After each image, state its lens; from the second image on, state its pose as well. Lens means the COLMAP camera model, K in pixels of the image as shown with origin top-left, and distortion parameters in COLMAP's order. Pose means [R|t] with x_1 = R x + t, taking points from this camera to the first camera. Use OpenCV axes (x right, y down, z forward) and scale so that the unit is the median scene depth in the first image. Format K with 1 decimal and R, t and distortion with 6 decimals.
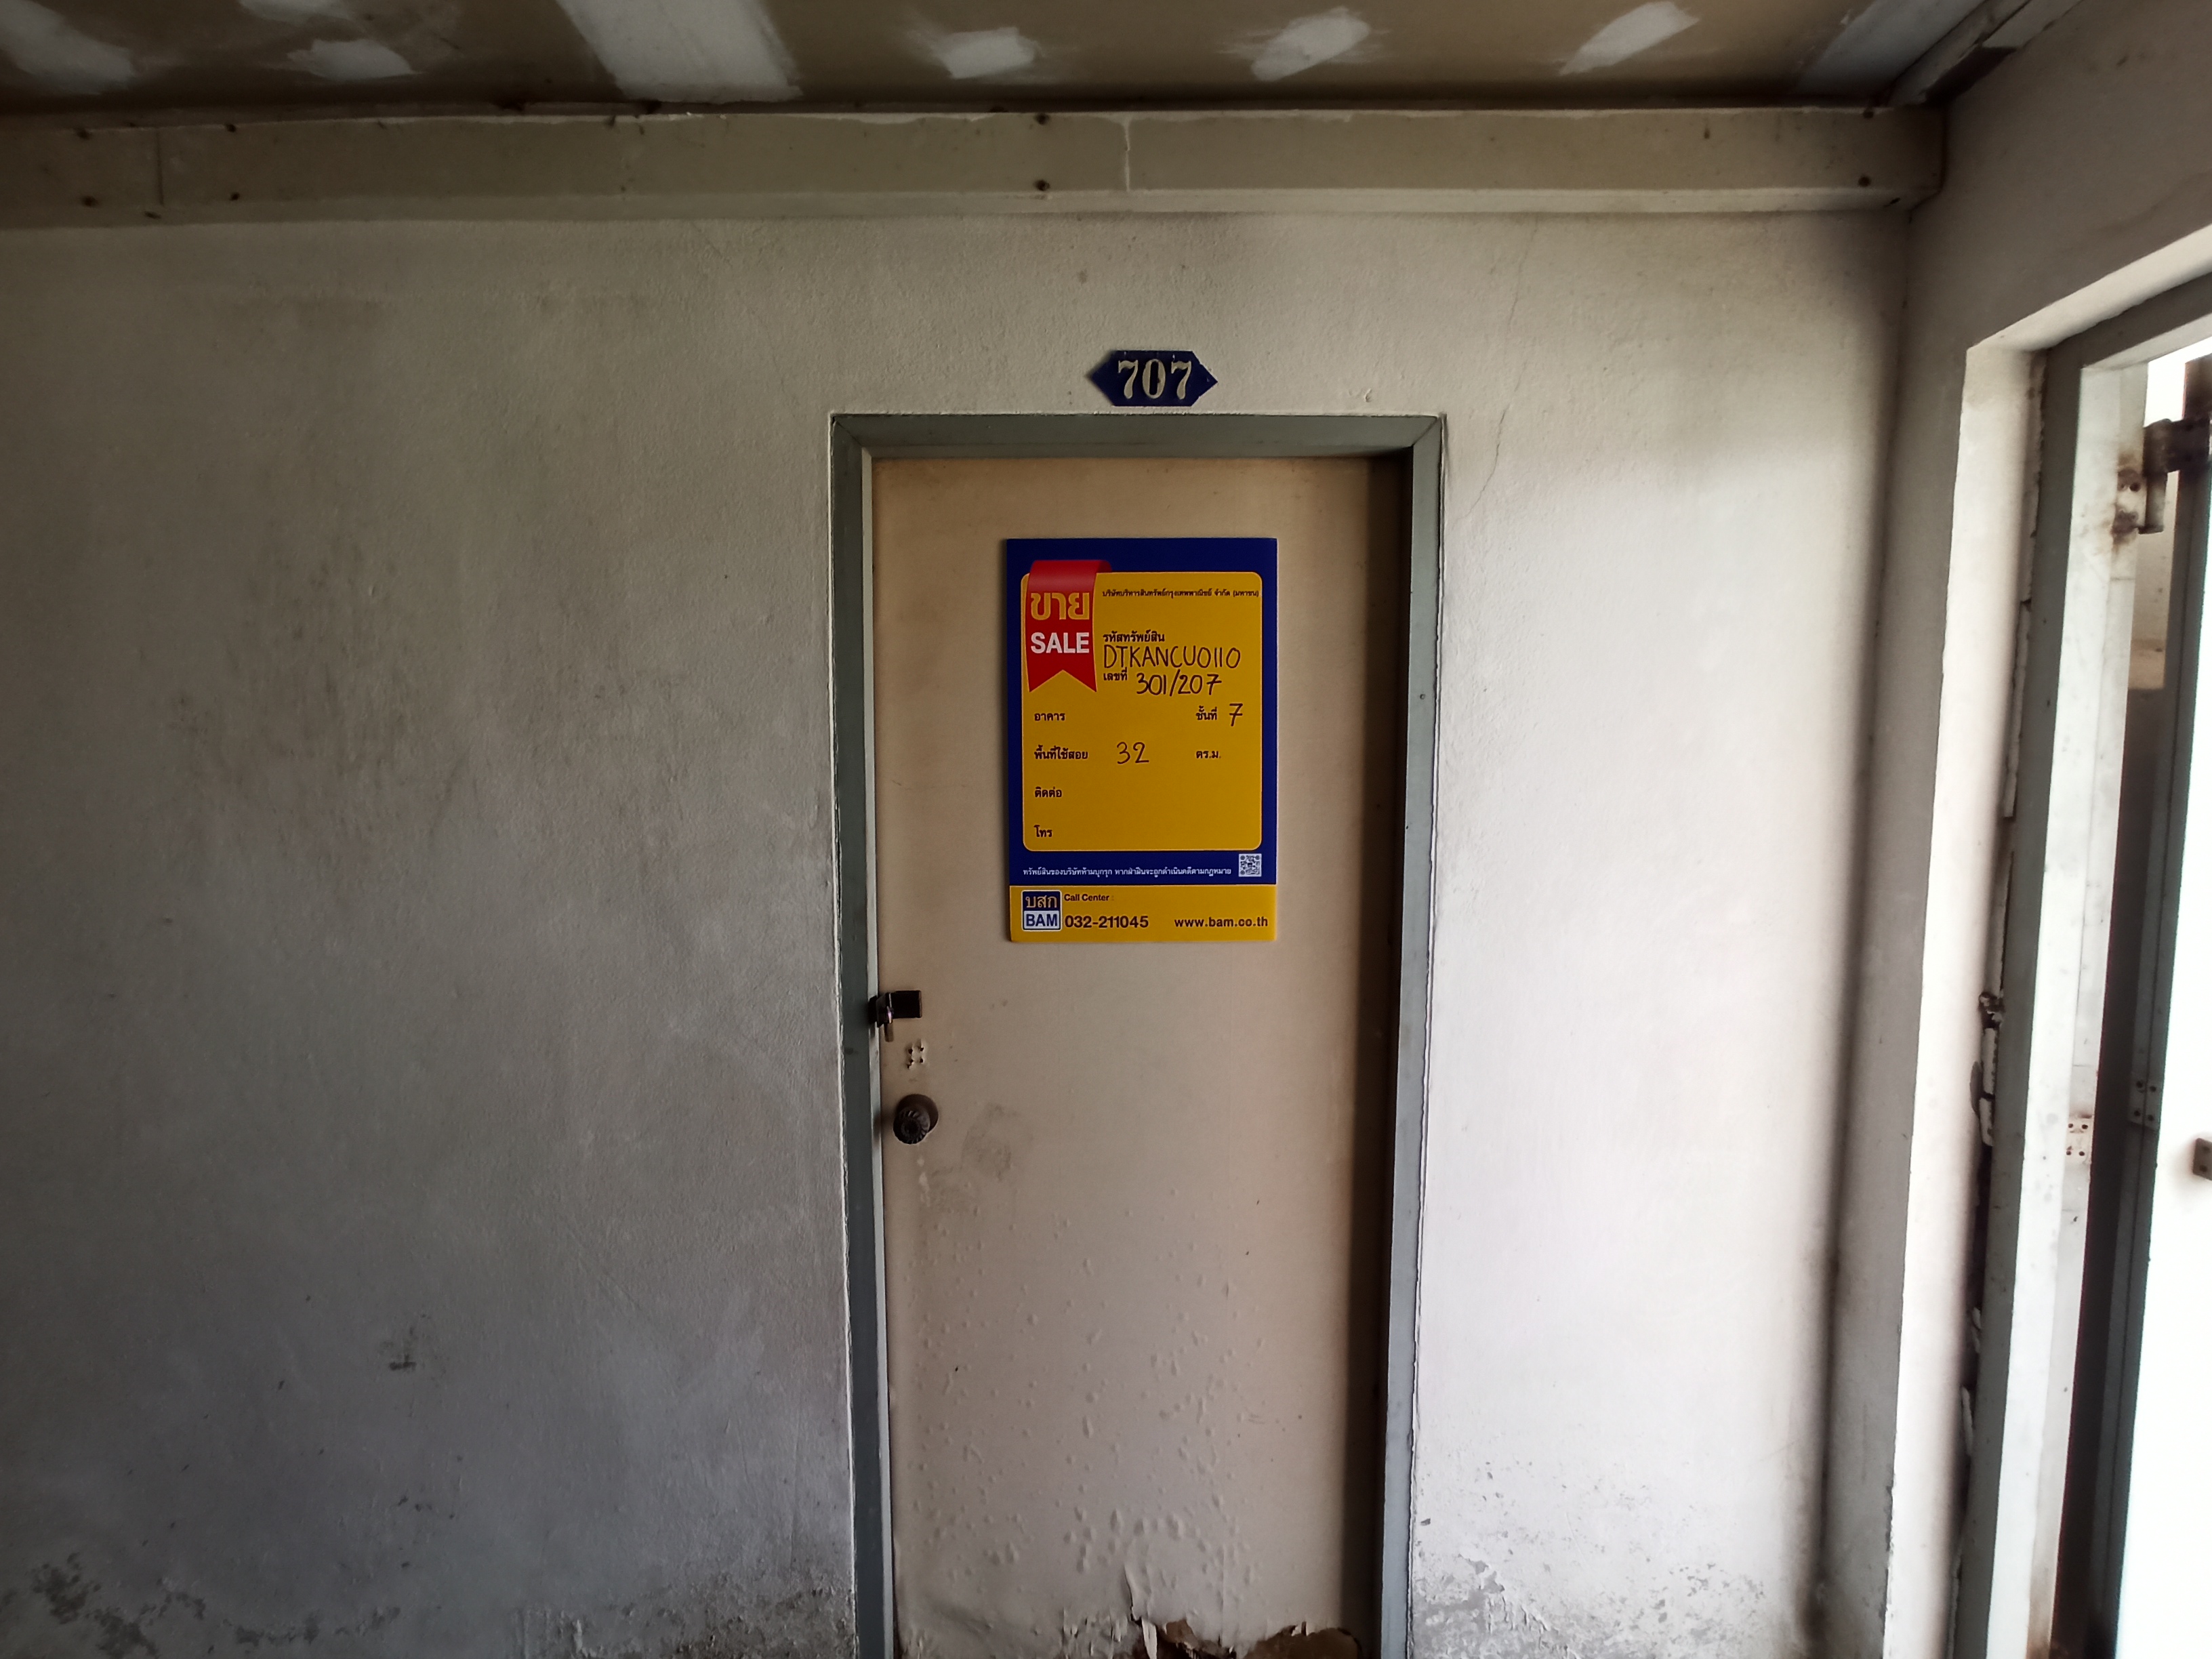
lens RADIAL K [[935.1, 0, 1106.0], [0, 935.1, 829.5], [0, 0, 1]] dist [-0.072363, 0.036679]
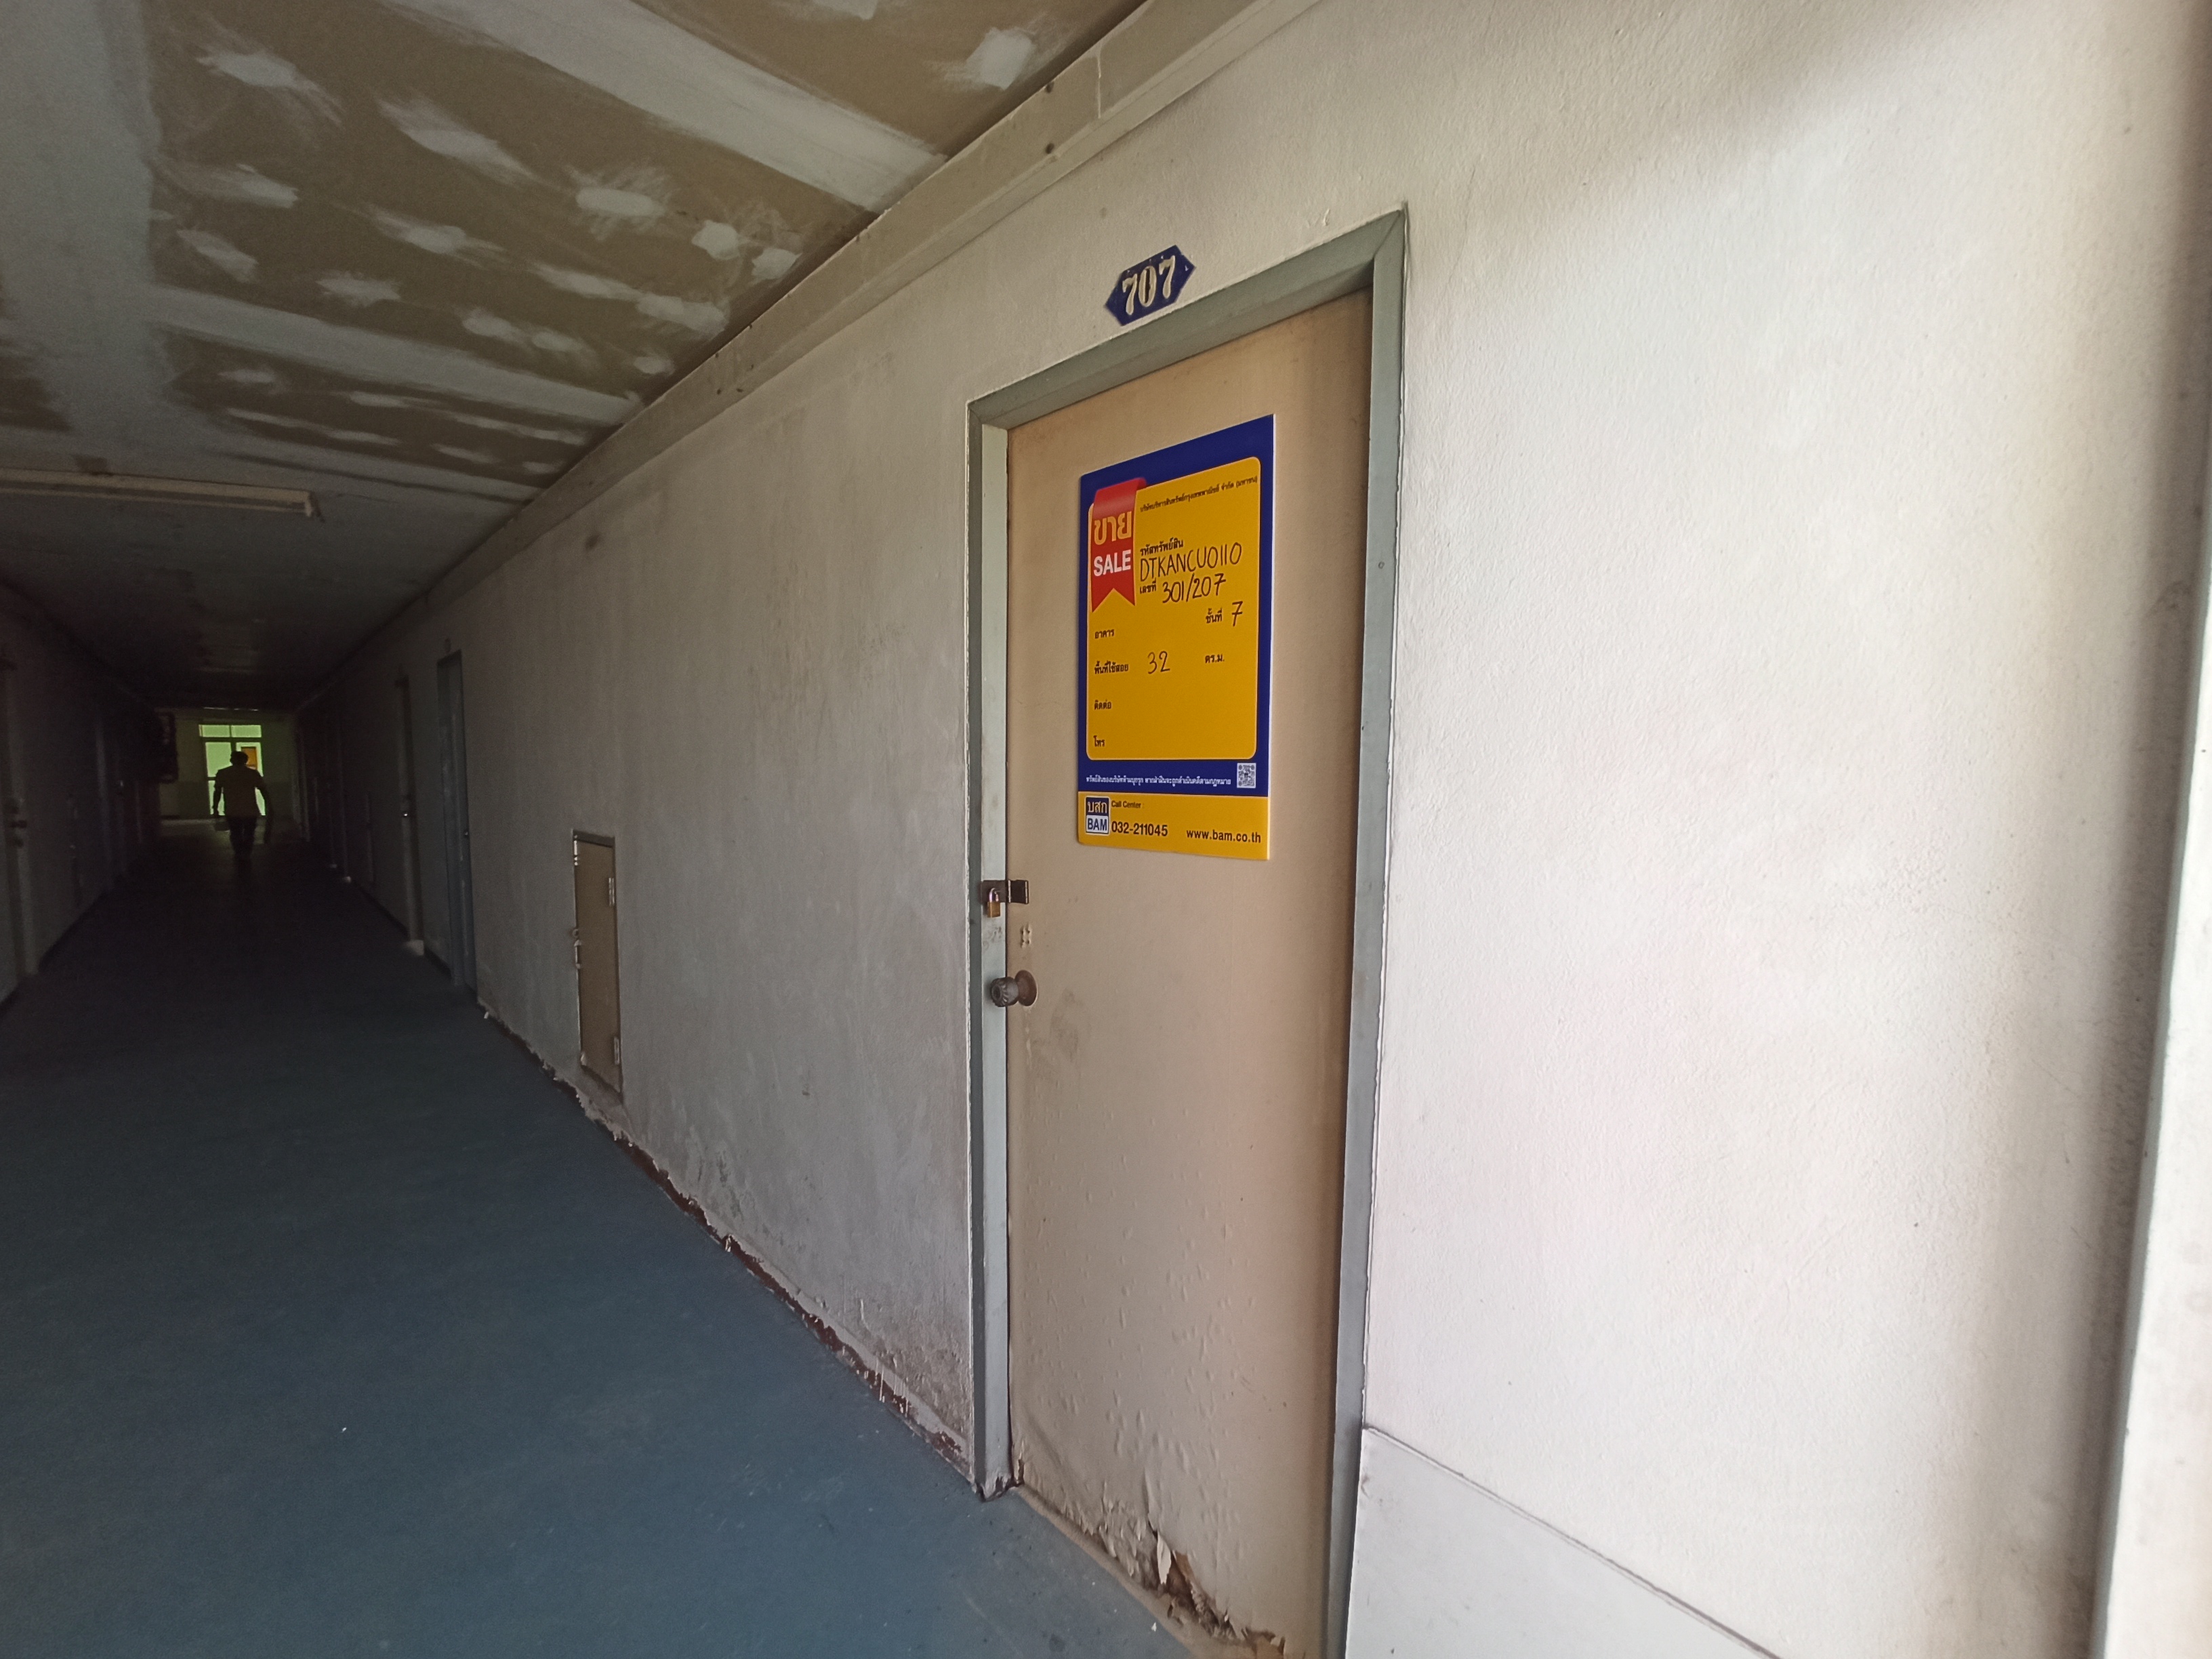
lens RADIAL K [[935.1, 0, 1106.0], [0, 935.1, 829.5], [0, 0, 1]] dist [-0.072363, 0.036679]
pose [[0.706280, 0.059244, -0.705449, 0.712191], [-0.053680, 0.998105, 0.030078, 0.071393], [0.705895, 0.016625, 0.708122, 0.249105]]
